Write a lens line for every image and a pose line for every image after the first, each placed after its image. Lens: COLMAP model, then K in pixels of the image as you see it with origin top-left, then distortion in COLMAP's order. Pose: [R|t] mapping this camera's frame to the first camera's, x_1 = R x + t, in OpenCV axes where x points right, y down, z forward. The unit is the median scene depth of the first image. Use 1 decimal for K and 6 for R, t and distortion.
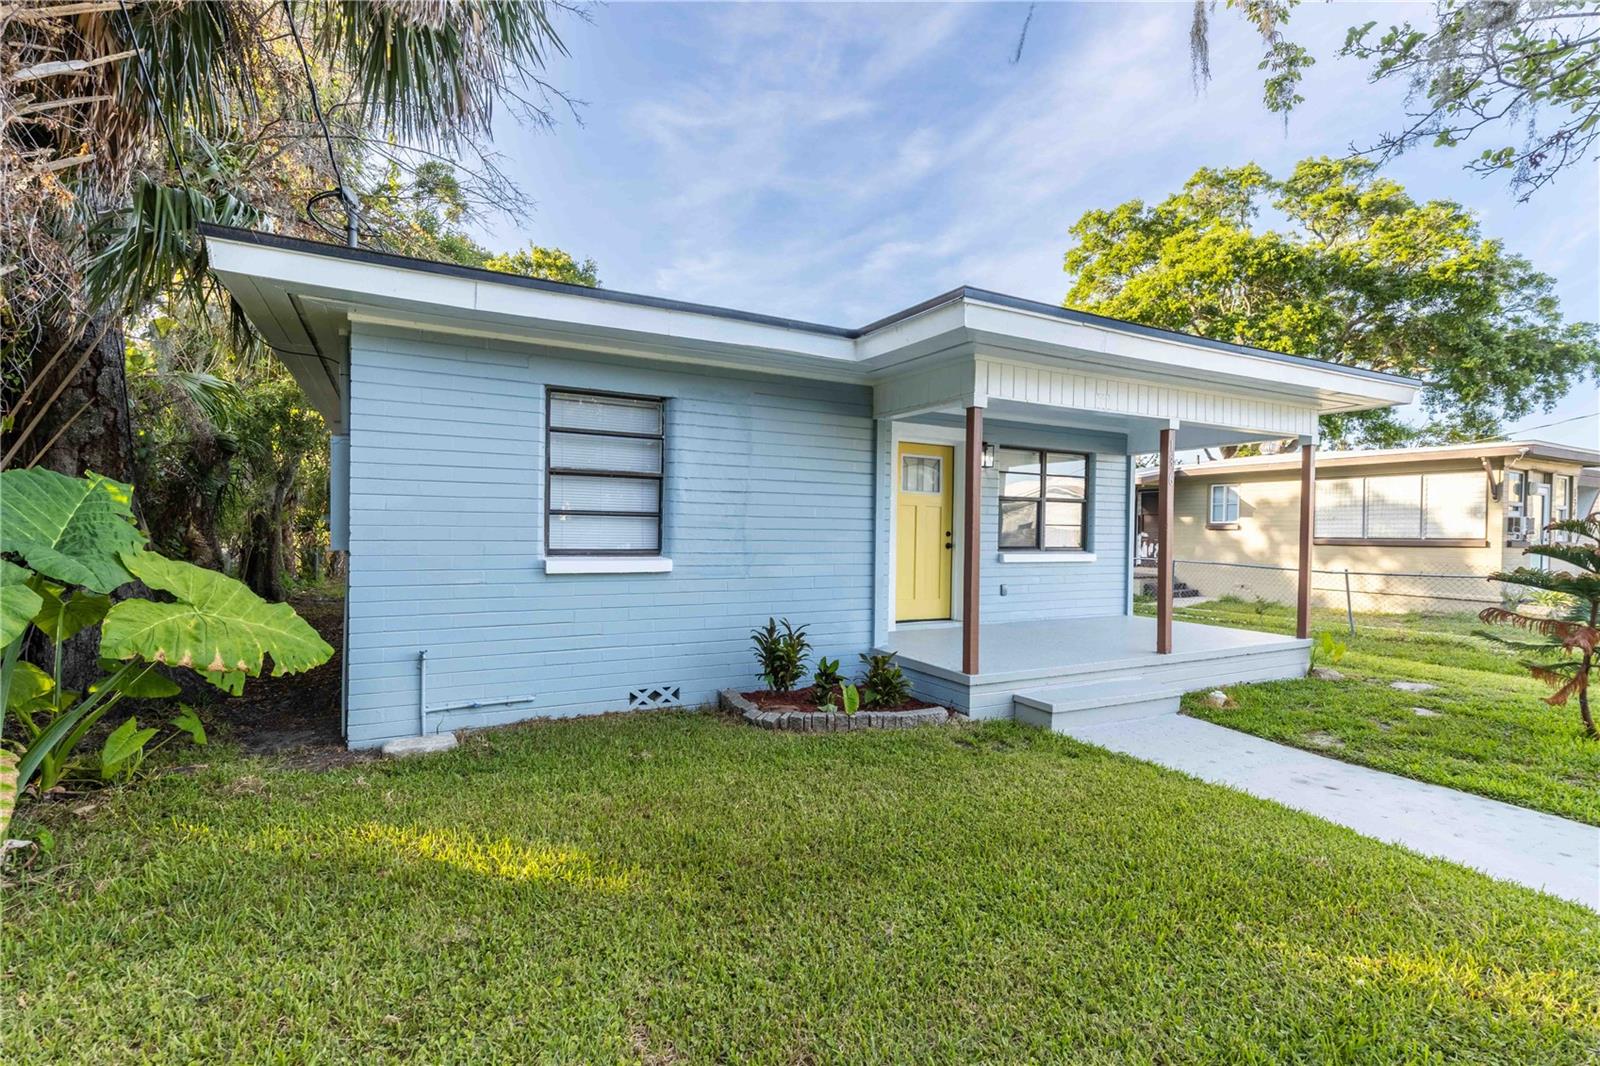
lens RADIAL K [[749.0, 0, 800.0], [0, 749.0, 533.0], [0, 0, 1]] dist [-0.001698, -0.000054]
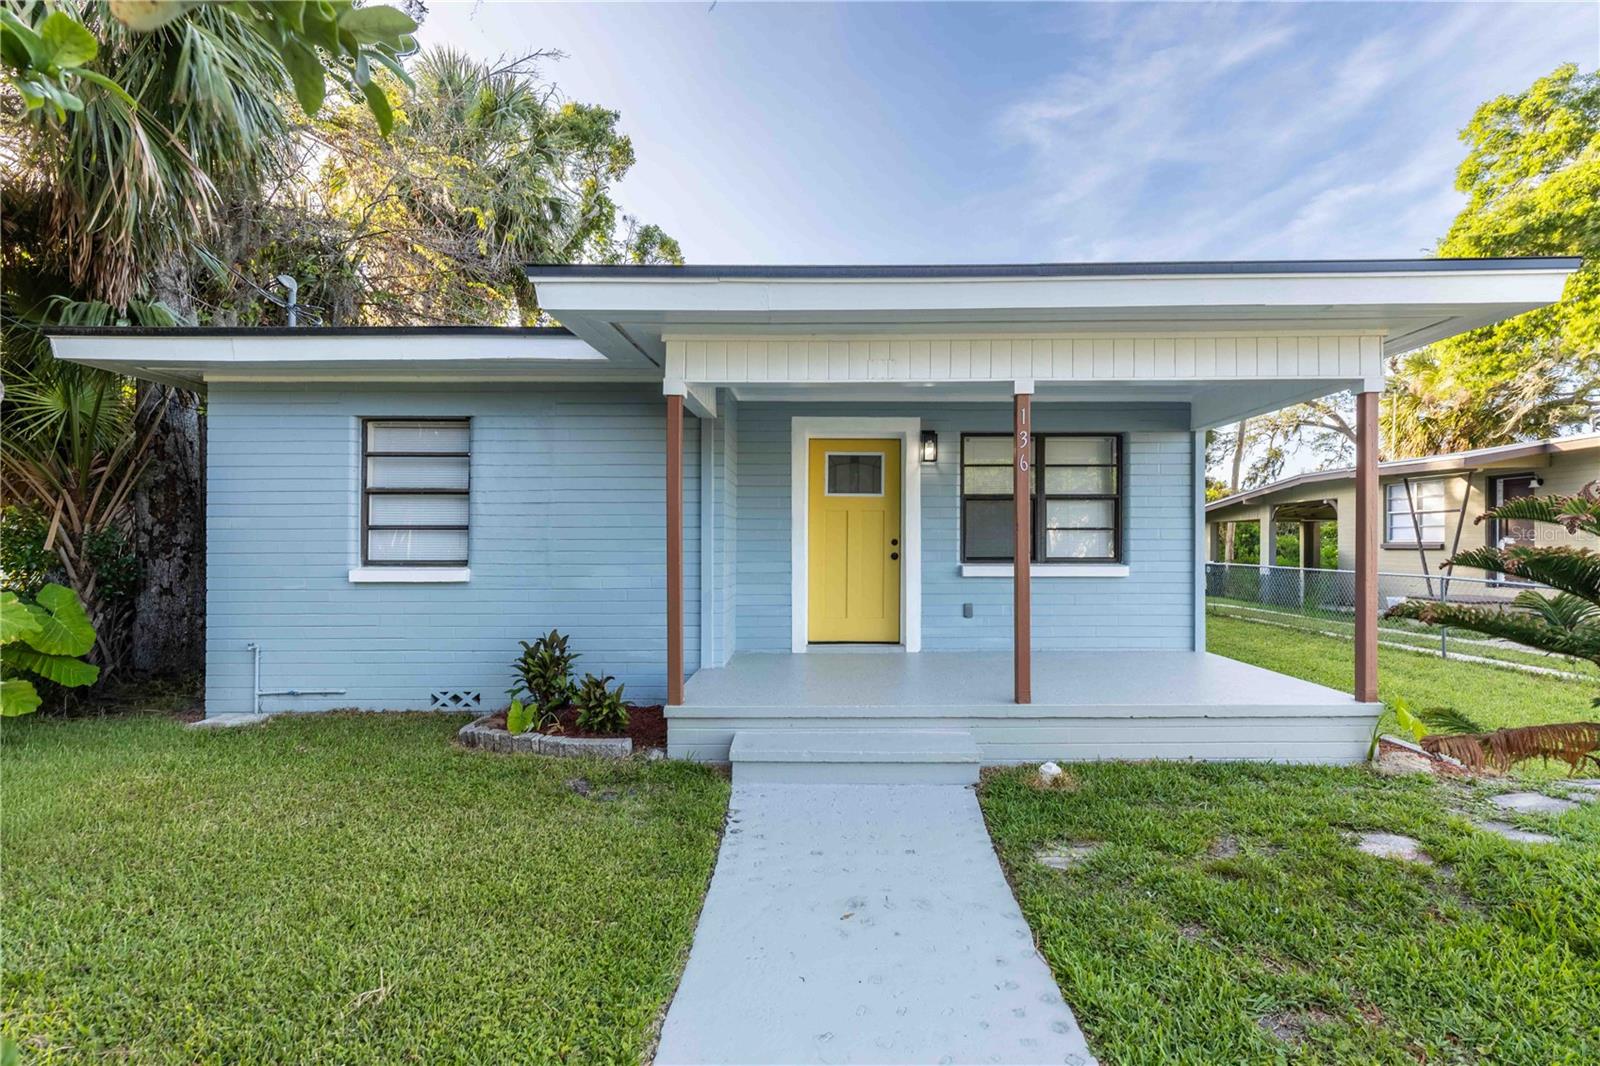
lens RADIAL K [[759.4, 0, 814.0], [0, 759.4, 537.9], [0, 0, 1]] dist [0.018115, -0.012851]
pose [[0.882488, -0.017493, -0.470010, 0.723898], [0.010763, 0.999798, -0.017003, 0.013311], [0.470212, 0.009946, 0.882497, 0.270963]]
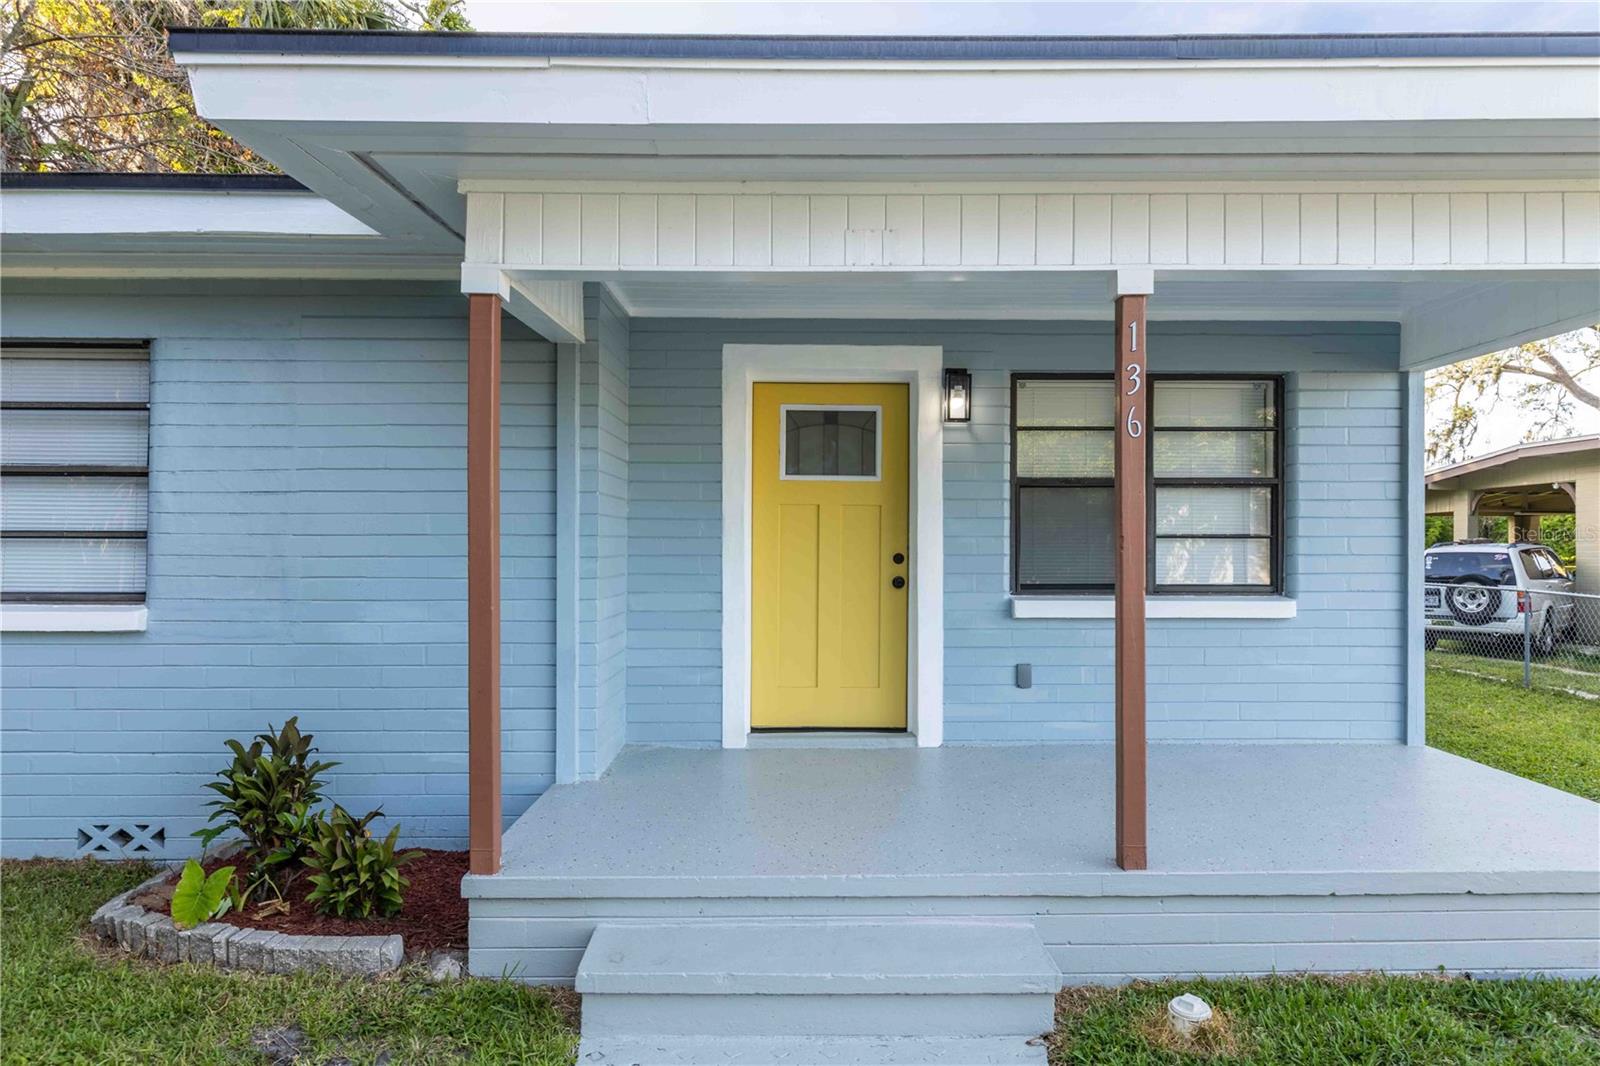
lens RADIAL K [[1070.4, 0, 800.0], [0, 1070.4, 533.0], [0, 0, 1]] dist [0.009764, -0.000170]
pose [[0.886046, -0.015415, -0.463341, 0.653746], [0.009036, 0.999831, -0.015984, -0.007087], [0.463509, 0.009976, 0.886036, 0.462181]]
